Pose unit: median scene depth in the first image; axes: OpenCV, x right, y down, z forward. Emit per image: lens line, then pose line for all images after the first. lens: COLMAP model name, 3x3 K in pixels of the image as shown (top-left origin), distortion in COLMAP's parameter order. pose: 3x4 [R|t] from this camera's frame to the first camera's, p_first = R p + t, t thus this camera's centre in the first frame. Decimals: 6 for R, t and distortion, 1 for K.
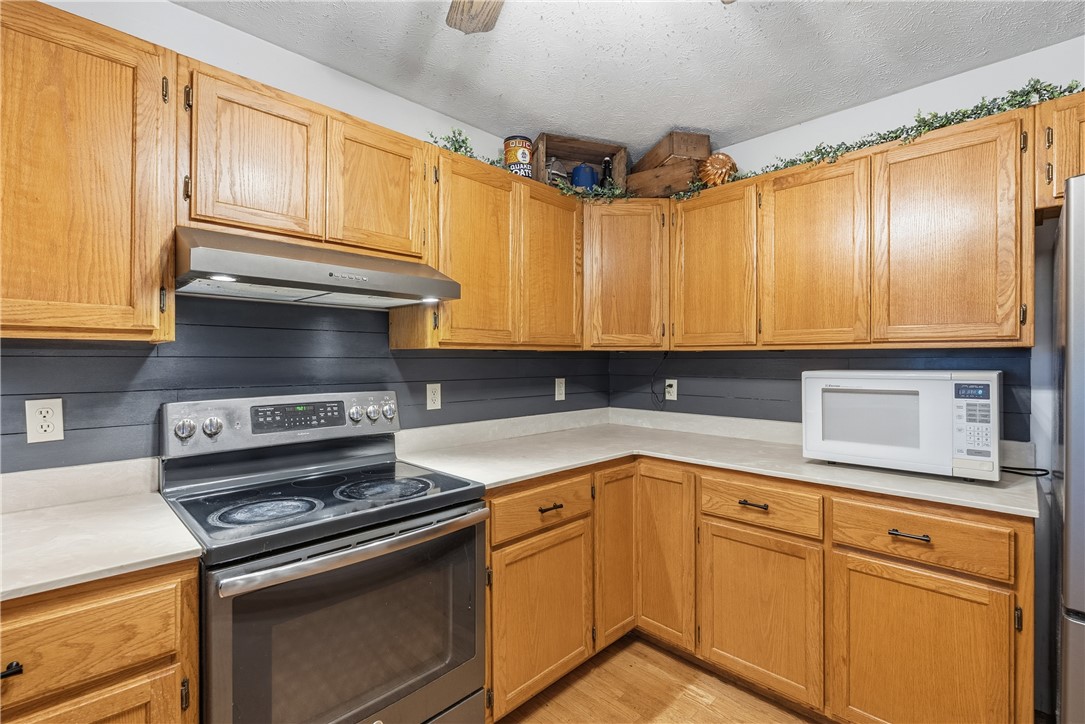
lens RADIAL K [[487.6, 0, 543.6], [0, 487.6, 358.1], [0, 0, 1]] dist [-0.004235, -0.000172]
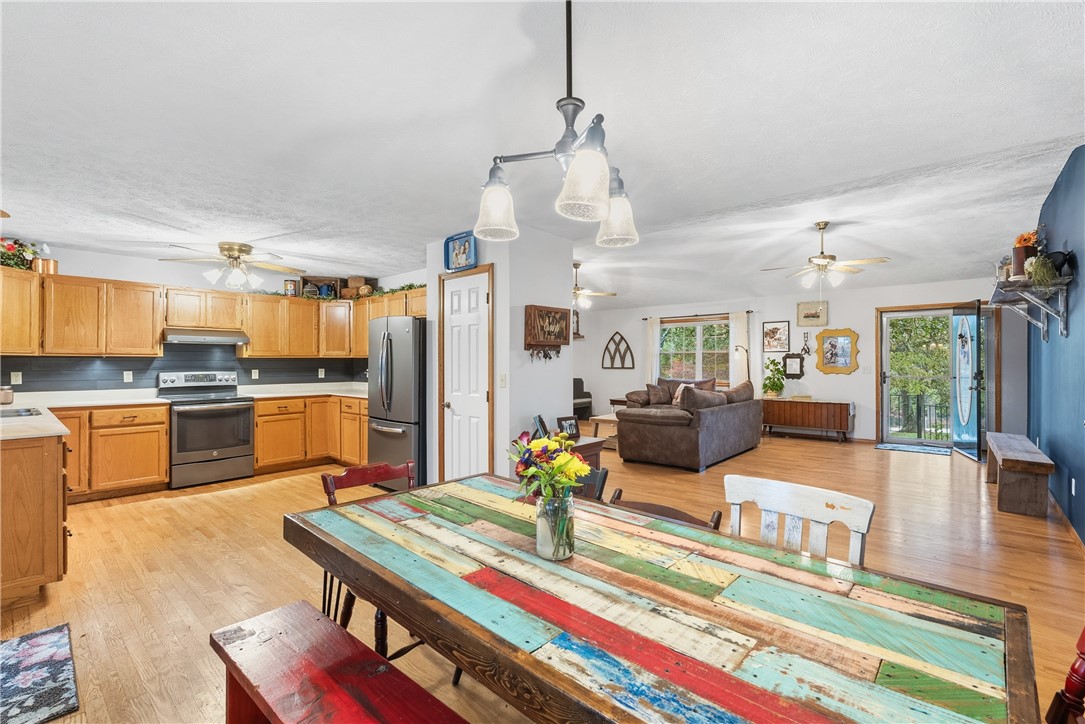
lens RADIAL K [[482.8, 0, 543.9], [0, 482.8, 359.3], [0, 0, 1]] dist [-0.002758, -0.000032]
pose [[0.998372, -0.001233, 0.057022, 1.521640], [0.001292, 0.999999, -0.000998, -0.002434], [-0.057021, 0.001070, 0.998372, -2.224904]]
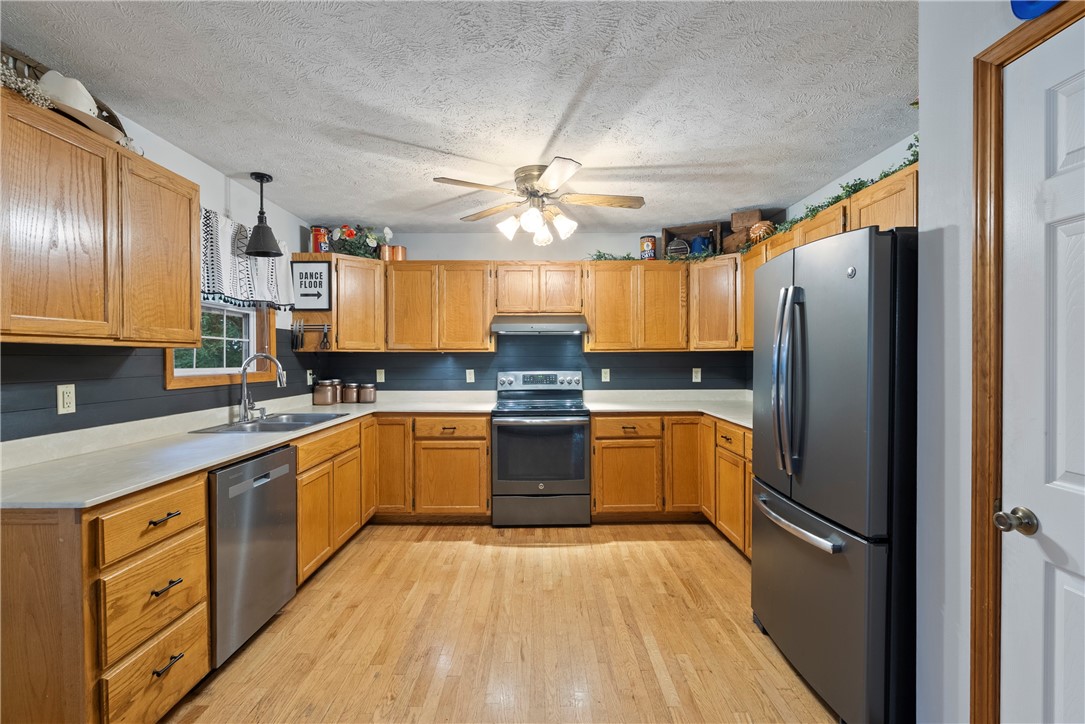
lens RADIAL K [[478.4, 0, 544.6], [0, 478.4, 362.4], [0, 0, 1]] dist [-0.001742, -0.000290]
pose [[0.713884, 0.004570, -0.700249, 1.171416], [0.006721, 0.999888, 0.013378, -0.003047], [0.700232, -0.014257, 0.713773, -0.704662]]
